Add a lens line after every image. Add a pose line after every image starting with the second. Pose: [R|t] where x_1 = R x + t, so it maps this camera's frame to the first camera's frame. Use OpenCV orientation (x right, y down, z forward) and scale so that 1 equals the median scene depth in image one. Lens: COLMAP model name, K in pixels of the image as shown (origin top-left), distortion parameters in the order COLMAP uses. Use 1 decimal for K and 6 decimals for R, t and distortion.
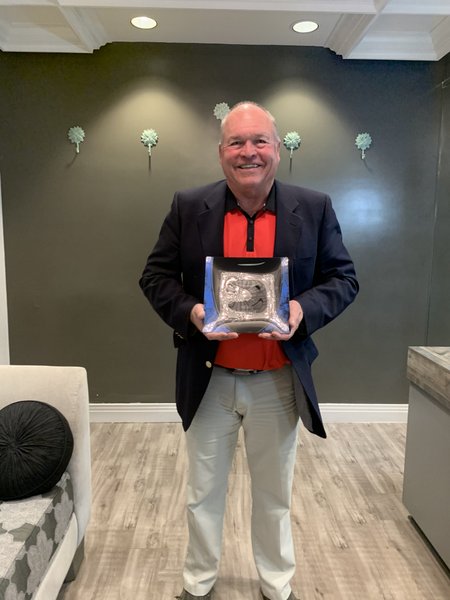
lens RADIAL K [[456.8, 0, 225.1], [0, 456.8, 298.2], [0, 0, 1]] dist [0.004008, -0.003688]
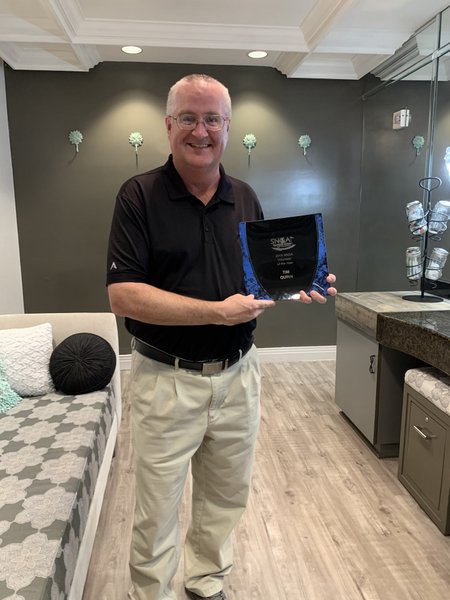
lens RADIAL K [[456.8, 0, 224.5], [0, 456.8, 297.7], [0, 0, 1]] dist [0.004008, -0.003688]
pose [[0.994970, -0.036130, 0.093434, -0.066947], [0.032135, 0.998518, 0.043920, 0.037298], [-0.094882, -0.040697, 0.994656, -0.320855]]
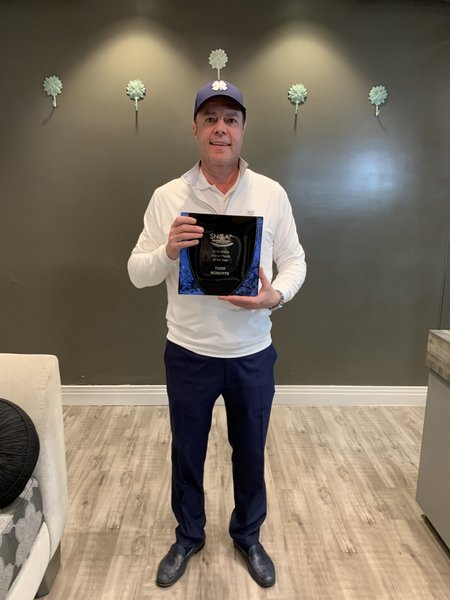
lens RADIAL K [[456.8, 0, 226.1], [0, 456.8, 299.2], [0, 0, 1]] dist [0.004008, -0.003688]
pose [[0.999979, 0.002657, 0.005896, 0.005068], [-0.003045, 0.997763, 0.066779, -0.008243], [-0.005706, -0.066795, 0.997750, 0.106498]]
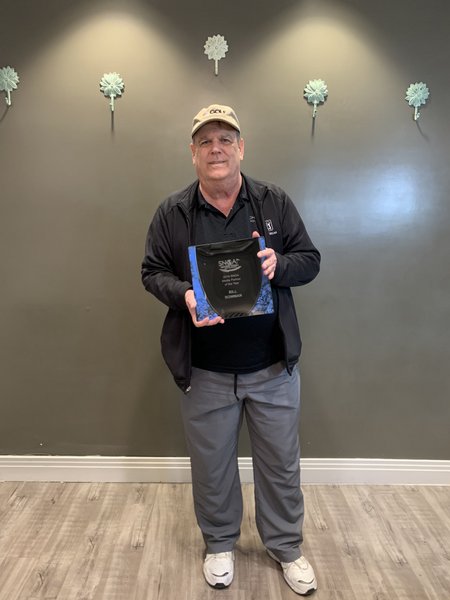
lens RADIAL K [[456.8, 0, 226.5], [0, 456.8, 298.8], [0, 0, 1]] dist [0.004008, -0.003688]
pose [[0.999923, 0.012376, -0.000998, 0.016806], [-0.012357, 0.999769, 0.017593, -0.044576], [0.001216, -0.017579, 0.999845, 0.342691]]
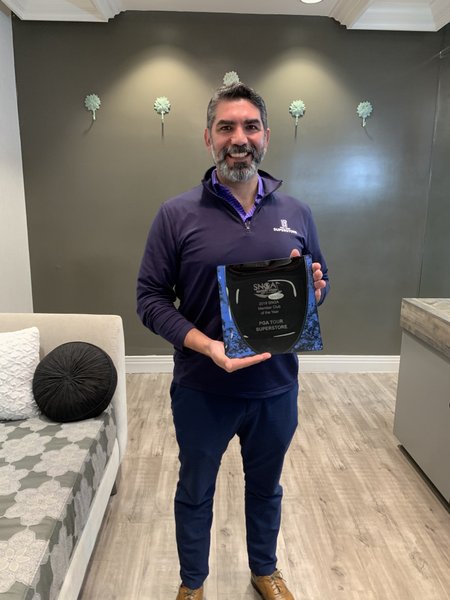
lens RADIAL K [[456.8, 0, 225.8], [0, 456.8, 299.6], [0, 0, 1]] dist [0.004008, -0.003688]
pose [[0.999875, -0.003163, 0.015504, -0.043002], [0.002002, 0.997233, 0.074314, 0.019728], [-0.015696, -0.074273, 0.997114, -0.098704]]
